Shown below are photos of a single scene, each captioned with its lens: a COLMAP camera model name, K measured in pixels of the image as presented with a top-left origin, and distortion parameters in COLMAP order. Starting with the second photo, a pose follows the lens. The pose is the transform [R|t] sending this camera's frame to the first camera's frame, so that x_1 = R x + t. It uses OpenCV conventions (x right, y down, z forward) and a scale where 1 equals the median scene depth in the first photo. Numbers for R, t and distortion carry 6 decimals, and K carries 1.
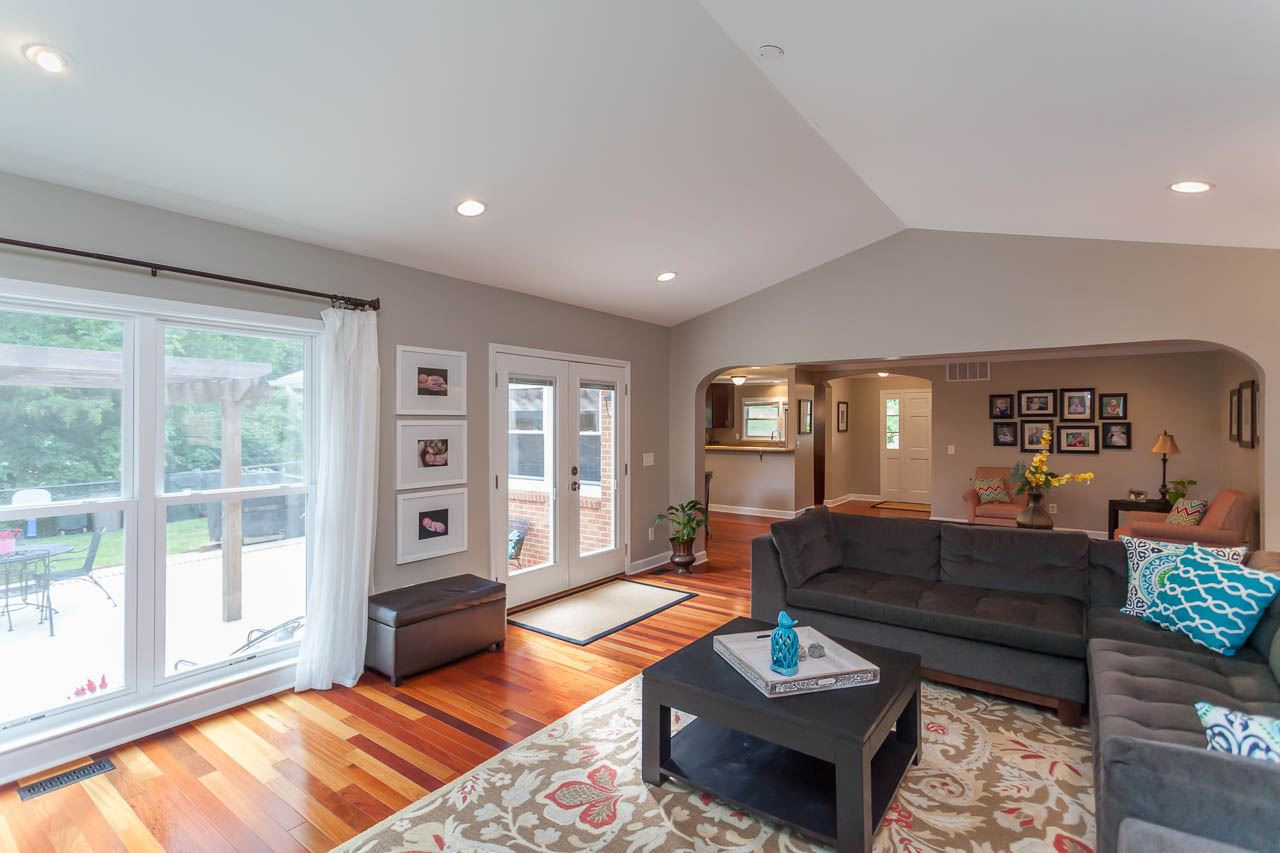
lens RADIAL K [[603.7, 0, 633.9], [0, 603.7, 421.7], [0, 0, 1]] dist [0.000203, 0.000297]
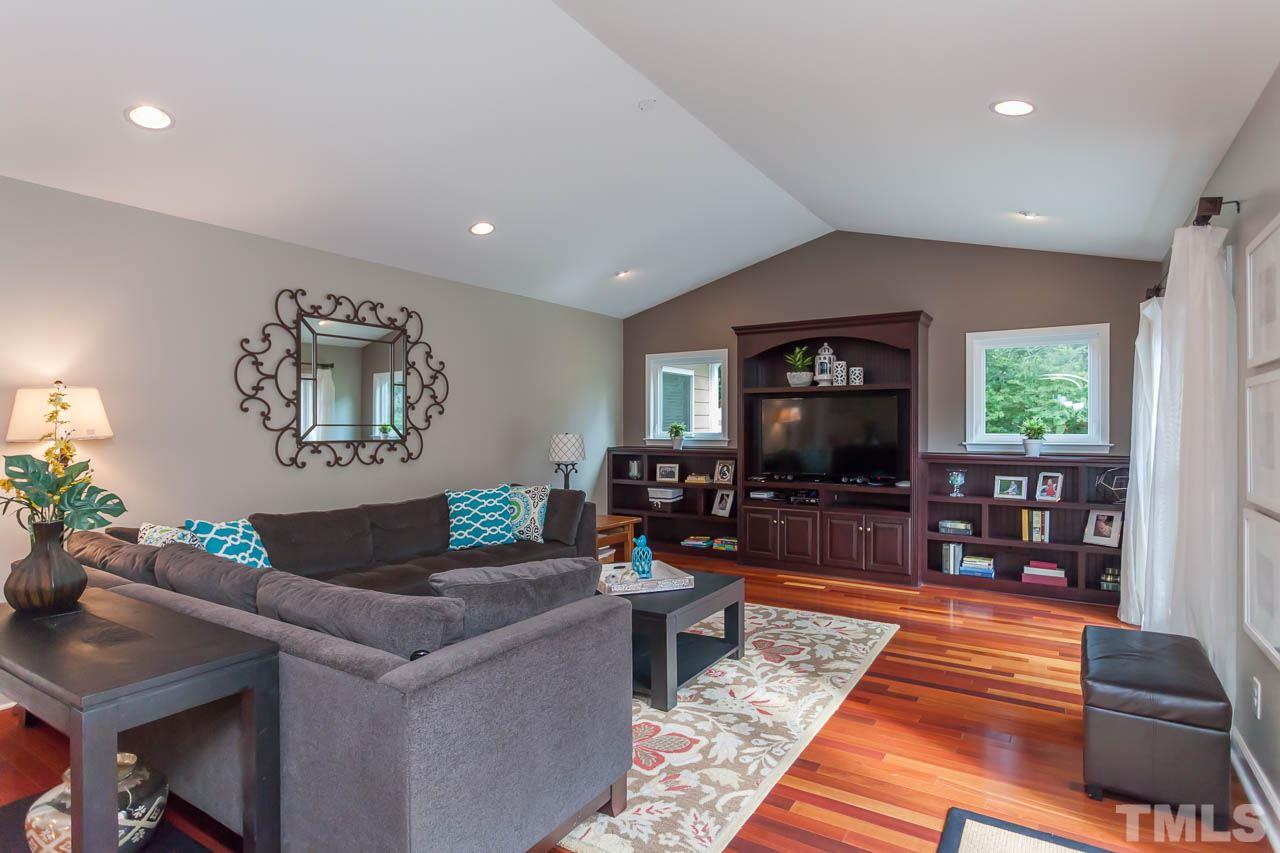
lens RADIAL K [[670.2, 0, 634.4], [0, 670.2, 429.2], [0, 0, 1]] dist [-0.003688, -0.000471]
pose [[-0.997962, 0.001035, -0.063799, 0.132757], [0.000749, 0.999990, 0.004508, 0.024281], [0.063803, 0.004451, -0.997953, 0.920243]]
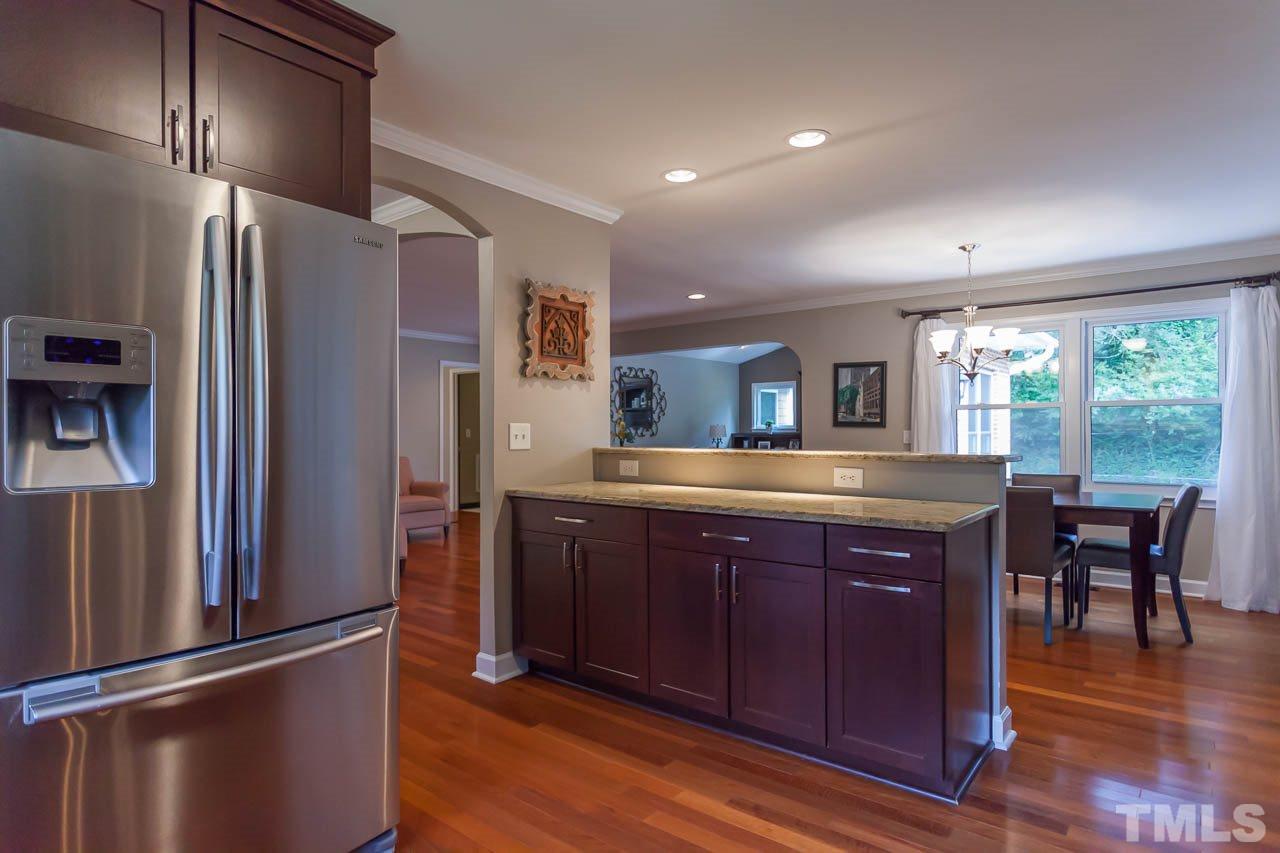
lens RADIAL K [[703.7, 0, 633.9], [0, 703.7, 433.9], [0, 0, 1]] dist [-0.000101, 0.000964]
pose [[-0.998898, 0.003880, 0.046778, 0.300509], [0.004119, 0.999979, 0.005012, 0.048227], [-0.046758, 0.005200, -0.998893, 1.964088]]
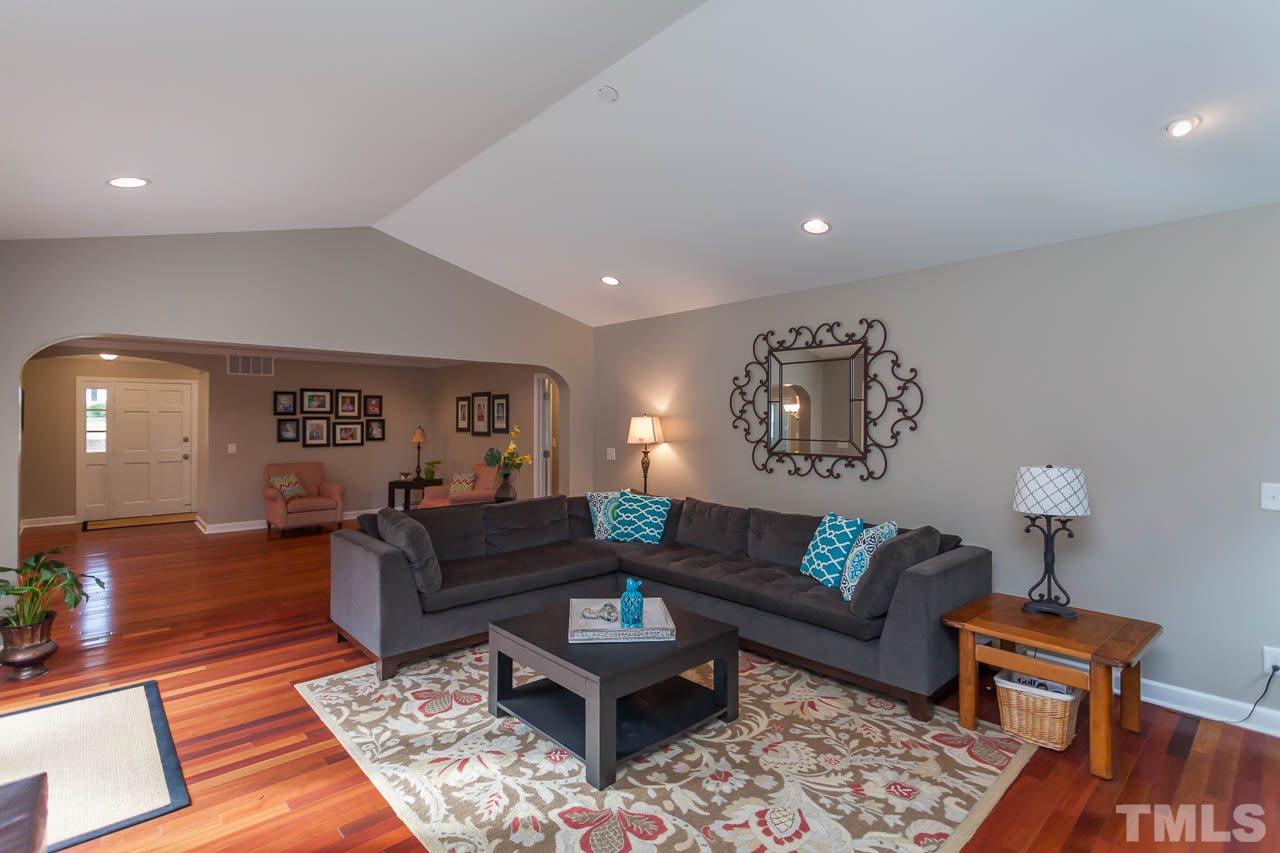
lens RADIAL K [[603.7, 0, 633.9], [0, 603.7, 421.7], [0, 0, 1]] dist [0.000203, 0.000297]
pose [[0.191514, -0.002767, 0.981486, -0.336749], [-0.003549, 0.999988, 0.003512, 0.000323], [-0.981484, -0.004156, 0.191501, 0.279736]]
